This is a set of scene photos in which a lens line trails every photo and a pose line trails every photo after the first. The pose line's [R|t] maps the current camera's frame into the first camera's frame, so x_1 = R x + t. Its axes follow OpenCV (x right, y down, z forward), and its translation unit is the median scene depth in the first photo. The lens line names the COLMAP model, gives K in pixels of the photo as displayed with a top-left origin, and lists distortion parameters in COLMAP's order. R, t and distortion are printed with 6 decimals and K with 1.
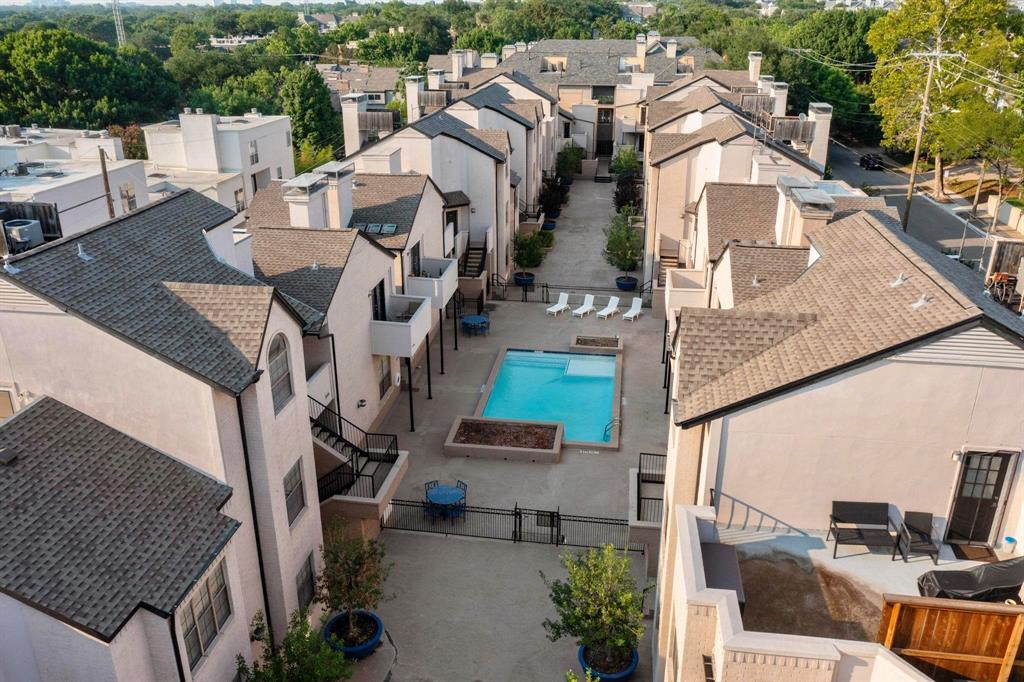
lens RADIAL K [[798.6, 0, 512.0], [0, 798.6, 341.0], [0, 0, 1]] dist [-0.005839, -0.008724]
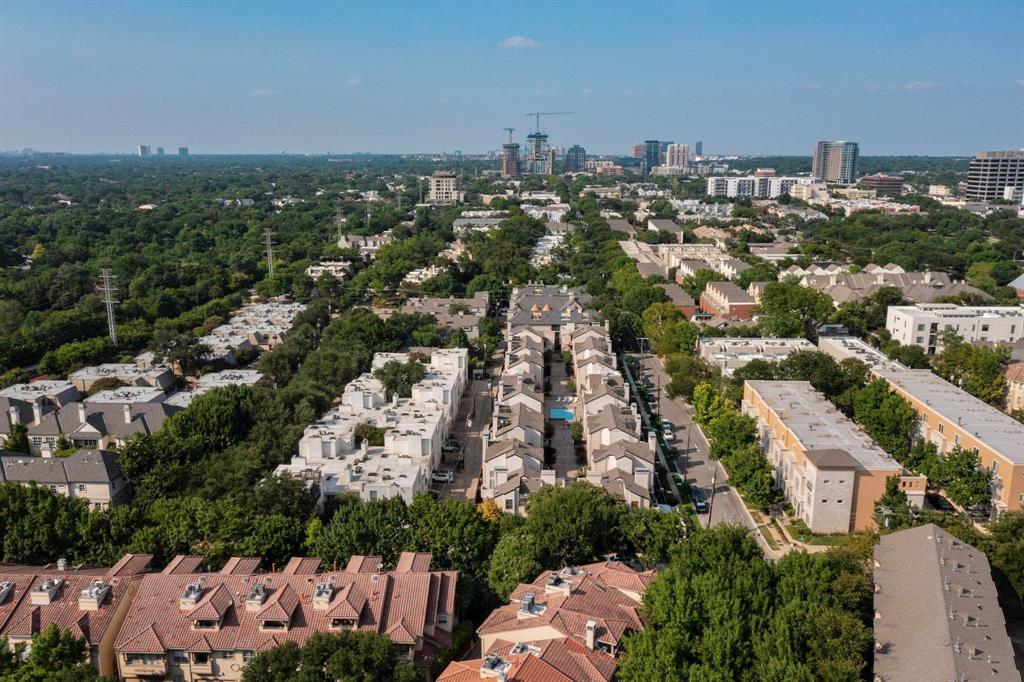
lens RADIAL K [[798.6, 0, 512.0], [0, 798.6, 341.0], [0, 0, 1]] dist [-0.005839, -0.008724]
pose [[0.994440, -0.025025, 0.102285, -0.340999], [0.041201, 0.986380, -0.159242, 0.174051], [-0.096907, 0.162571, 0.981927, -1.791875]]
